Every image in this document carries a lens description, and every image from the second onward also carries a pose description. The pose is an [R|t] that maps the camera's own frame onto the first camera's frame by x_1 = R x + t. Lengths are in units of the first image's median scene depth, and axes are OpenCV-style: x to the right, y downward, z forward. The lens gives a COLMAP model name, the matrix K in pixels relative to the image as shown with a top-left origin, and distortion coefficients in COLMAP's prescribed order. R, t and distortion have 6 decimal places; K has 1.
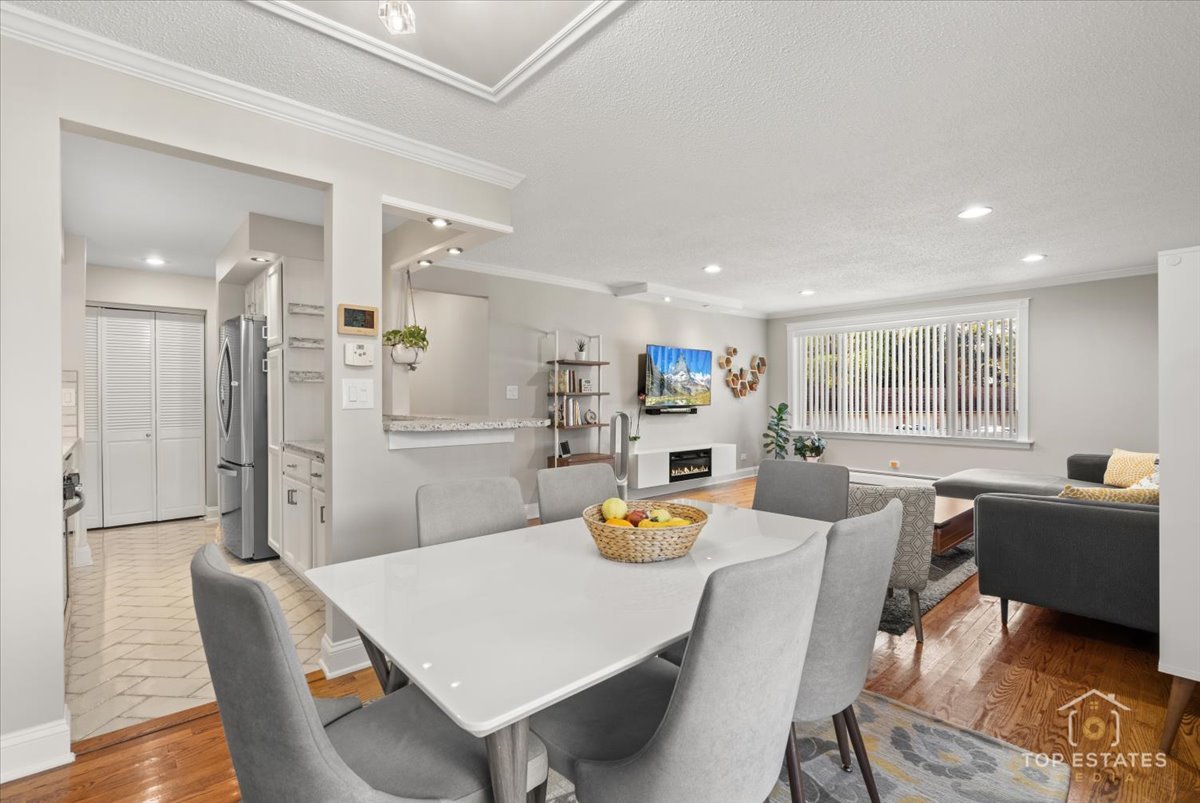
lens RADIAL K [[542.6, 0, 602.8], [0, 542.6, 390.2], [0, 0, 1]] dist [-0.002704, 0.000962]
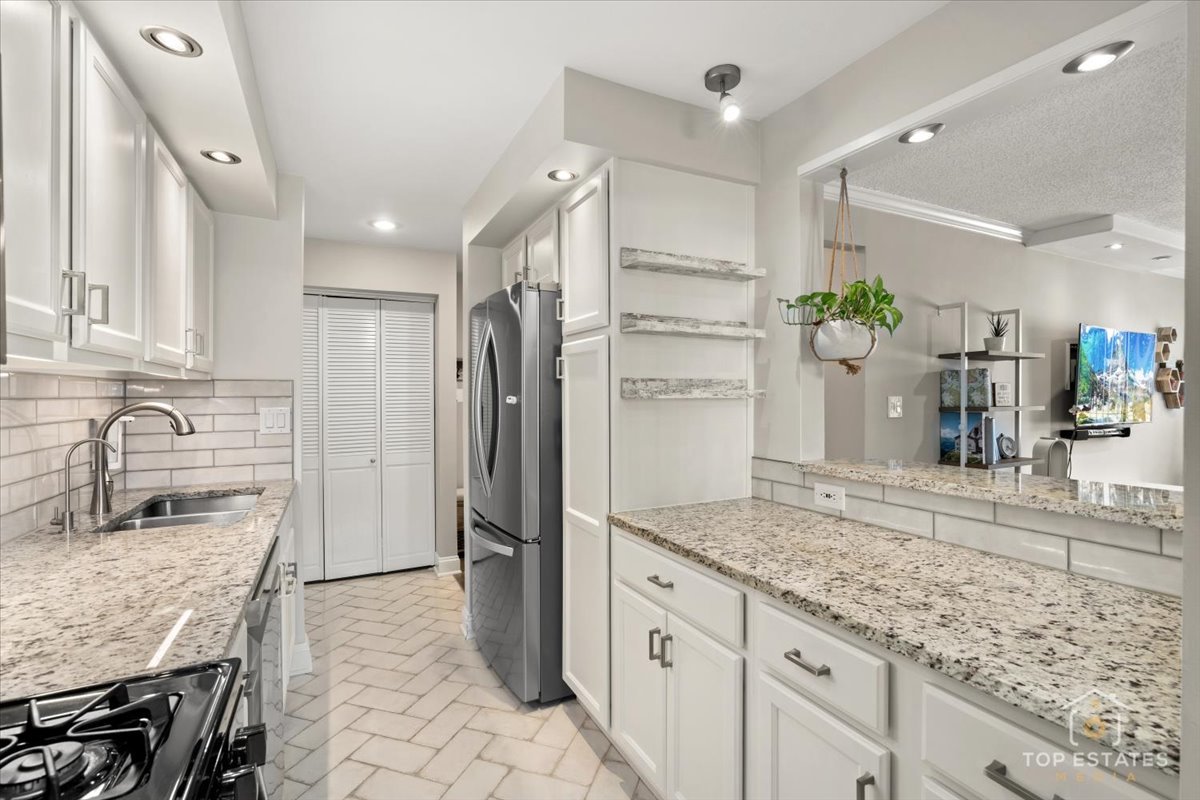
lens RADIAL K [[542.6, 0, 602.8], [0, 542.6, 388.7], [0, 0, 1]] dist [-0.002704, 0.000962]
pose [[0.964086, -0.003711, -0.265565, -0.296503], [0.003866, 0.999993, 0.000062, -0.016529], [0.265563, -0.001086, 0.964093, 0.320125]]
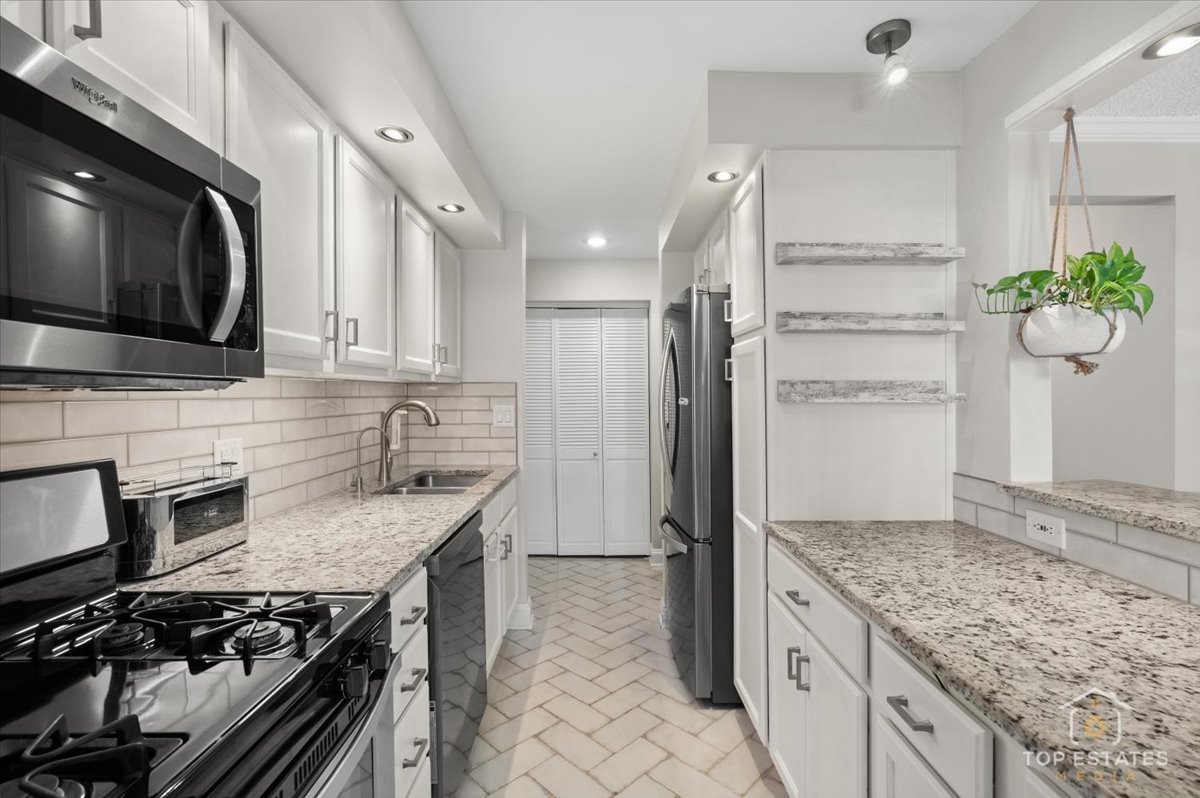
lens RADIAL K [[547.4, 0, 605.0], [0, 547.4, 390.9], [0, 0, 1]] dist [-0.001451, 0.000872]
pose [[0.747379, 0.000683, -0.664397, -0.235881], [0.003059, 0.999985, 0.004469, -0.018649], [0.664391, -0.005372, 0.747366, 0.338330]]
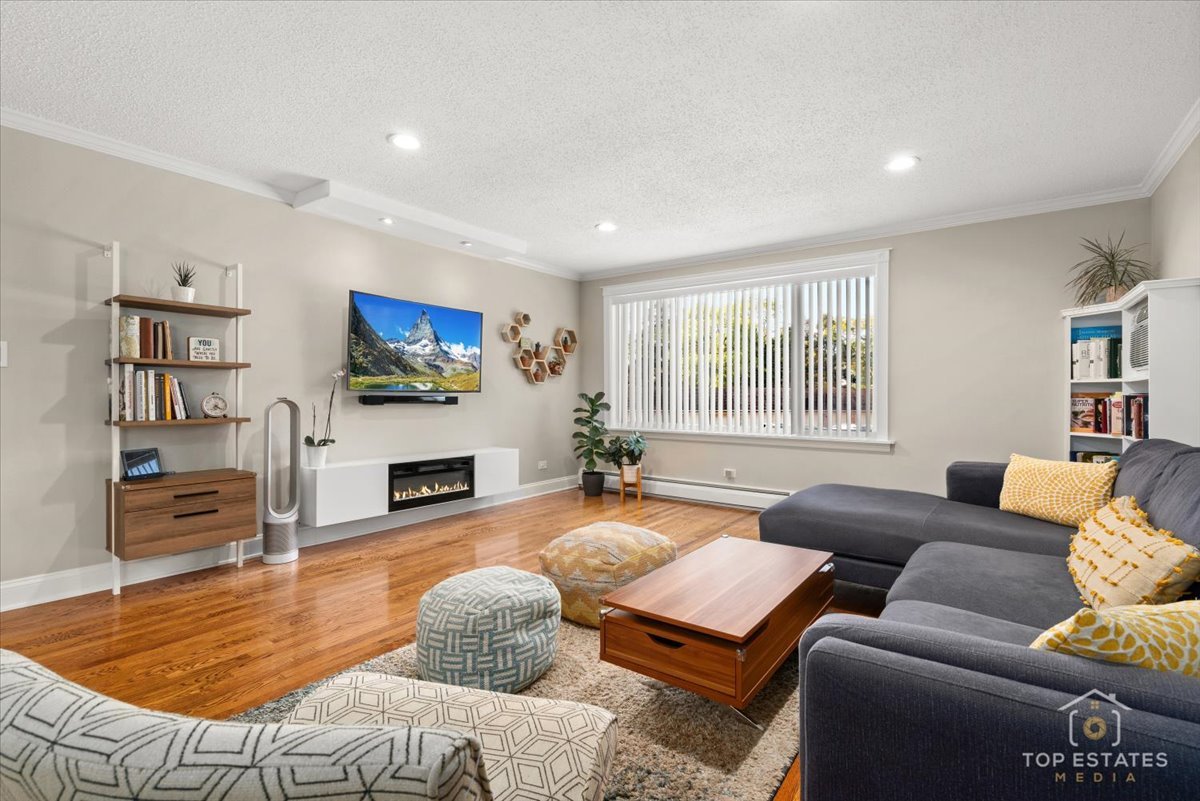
lens RADIAL K [[547.4, 0, 605.0], [0, 547.4, 392.4], [0, 0, 1]] dist [-0.001451, 0.000872]
pose [[0.979048, 0.008774, 0.203441, 0.269355], [-0.009632, 0.999948, 0.003230, 0.030326], [-0.203402, -0.005122, 0.979082, 0.365713]]
